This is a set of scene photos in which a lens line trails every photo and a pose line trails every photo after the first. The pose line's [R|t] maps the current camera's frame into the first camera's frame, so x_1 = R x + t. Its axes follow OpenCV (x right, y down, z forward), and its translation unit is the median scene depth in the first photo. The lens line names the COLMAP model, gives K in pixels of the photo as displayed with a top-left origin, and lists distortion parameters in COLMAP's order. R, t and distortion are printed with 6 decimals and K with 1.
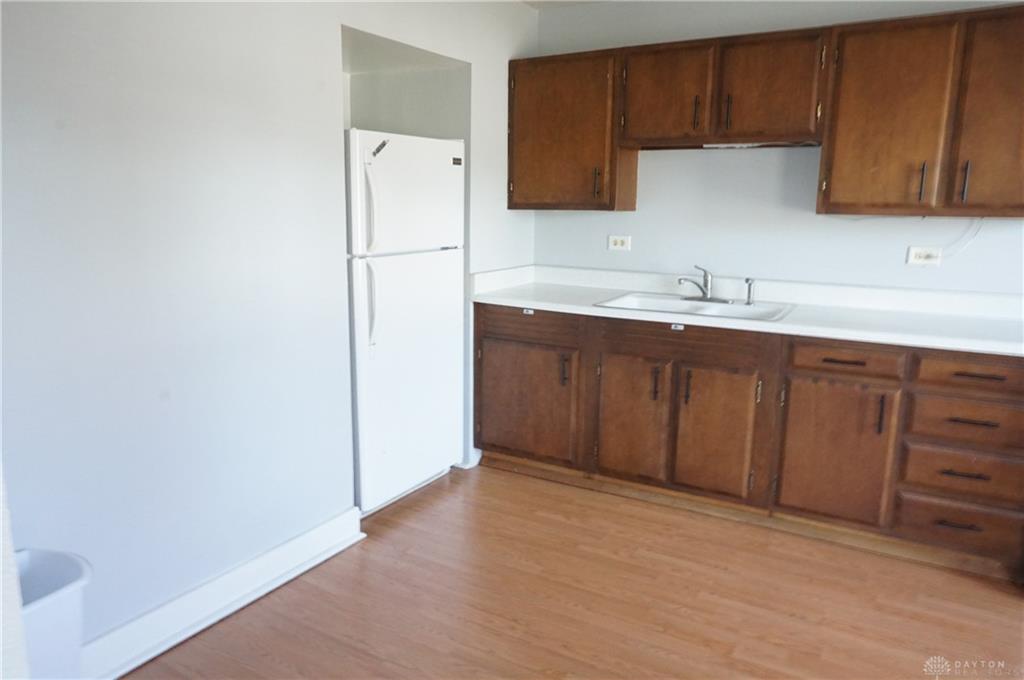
lens RADIAL K [[682.5, 0, 515.9], [0, 682.5, 338.7], [0, 0, 1]] dist [-0.032431, 0.016551]
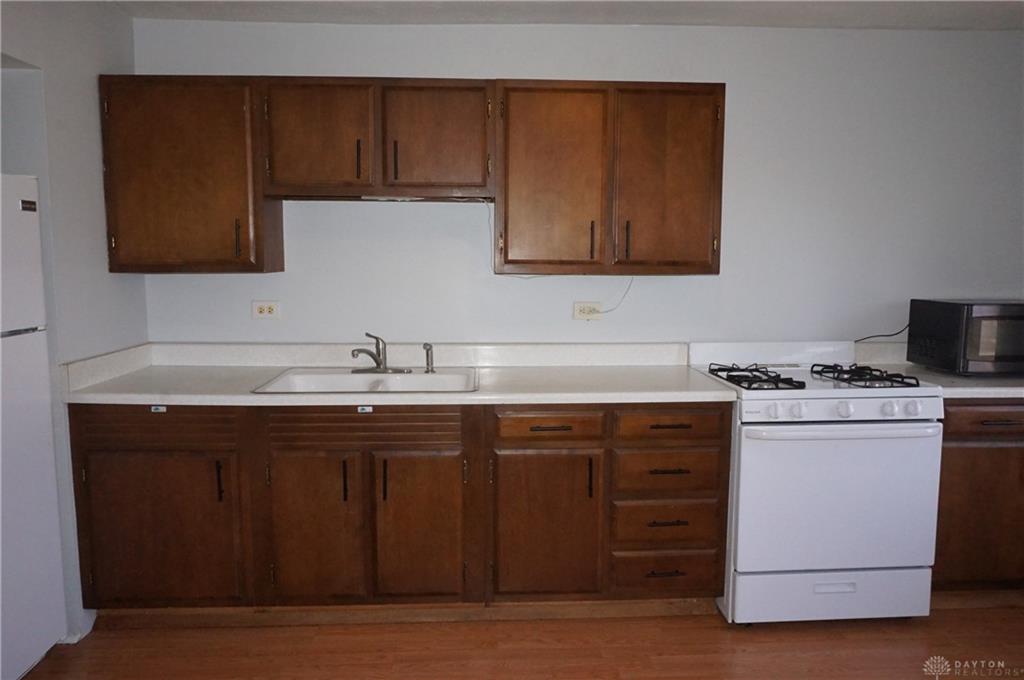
lens RADIAL K [[682.5, 0, 508.1], [0, 682.5, 341.5], [0, 0, 1]] dist [-0.032431, 0.016551]
pose [[0.838736, -0.070030, 0.540016, -0.060316], [0.108870, 0.993239, -0.040288, -0.045599], [-0.533544, 0.092583, 0.840690, 0.189235]]
